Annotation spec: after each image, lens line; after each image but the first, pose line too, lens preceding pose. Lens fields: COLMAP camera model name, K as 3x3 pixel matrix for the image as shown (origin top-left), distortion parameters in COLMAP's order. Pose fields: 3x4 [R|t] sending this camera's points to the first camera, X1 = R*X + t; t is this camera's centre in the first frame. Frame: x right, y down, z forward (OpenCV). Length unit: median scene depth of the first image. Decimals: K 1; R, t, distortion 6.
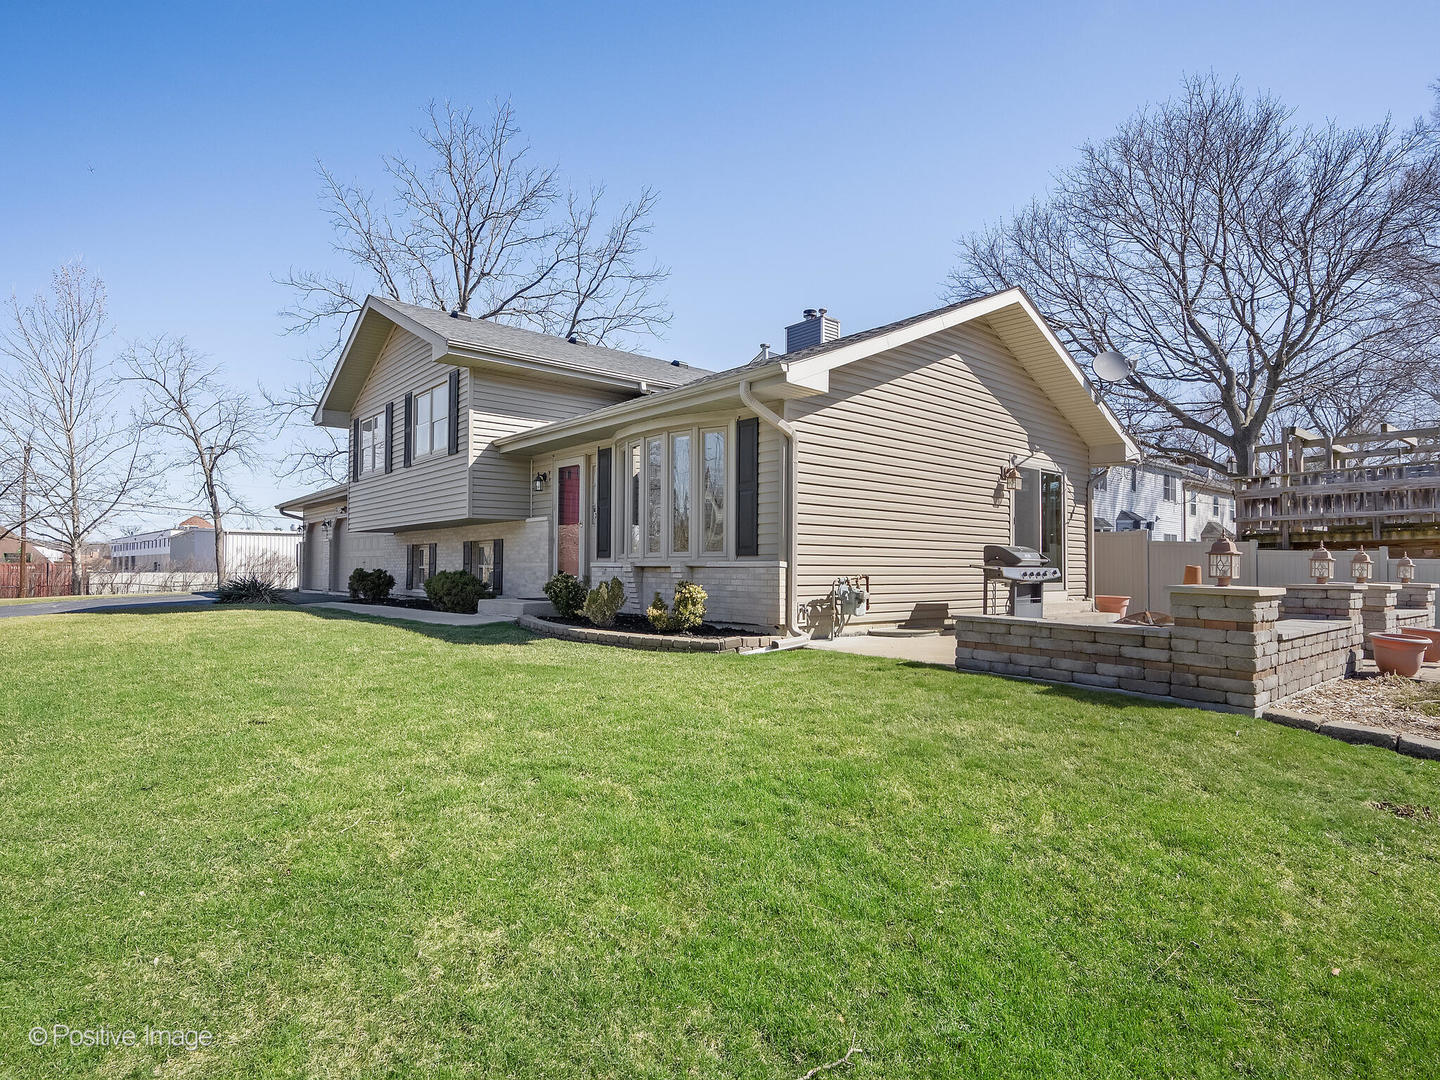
lens RADIAL K [[756.7, 0, 741.0], [0, 756.7, 533.0], [0, 0, 1]] dist [0.000593, 0.000333]
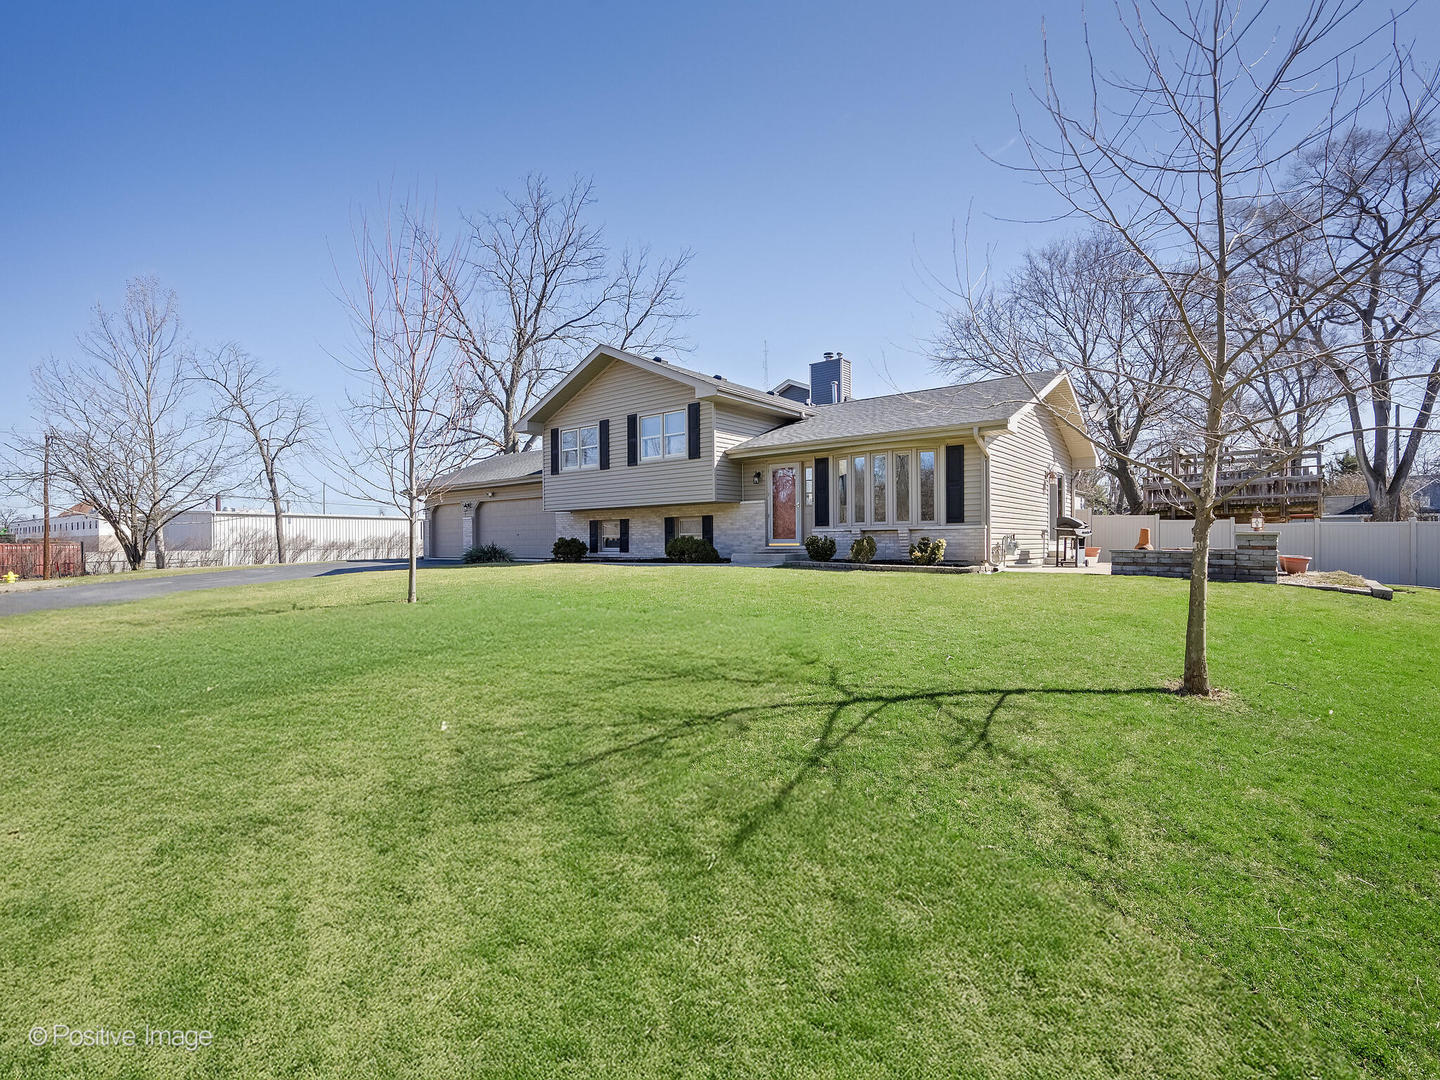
lens RADIAL K [[641.5, 0, 720.0], [0, 641.5, 540.0], [0, 0, 1]] dist [0.000454, -0.000010]
pose [[0.986690, -0.010076, 0.162298, -0.530574], [0.003305, 0.999115, 0.041941, 0.003671], [-0.162577, -0.040846, 0.985850, -0.270012]]
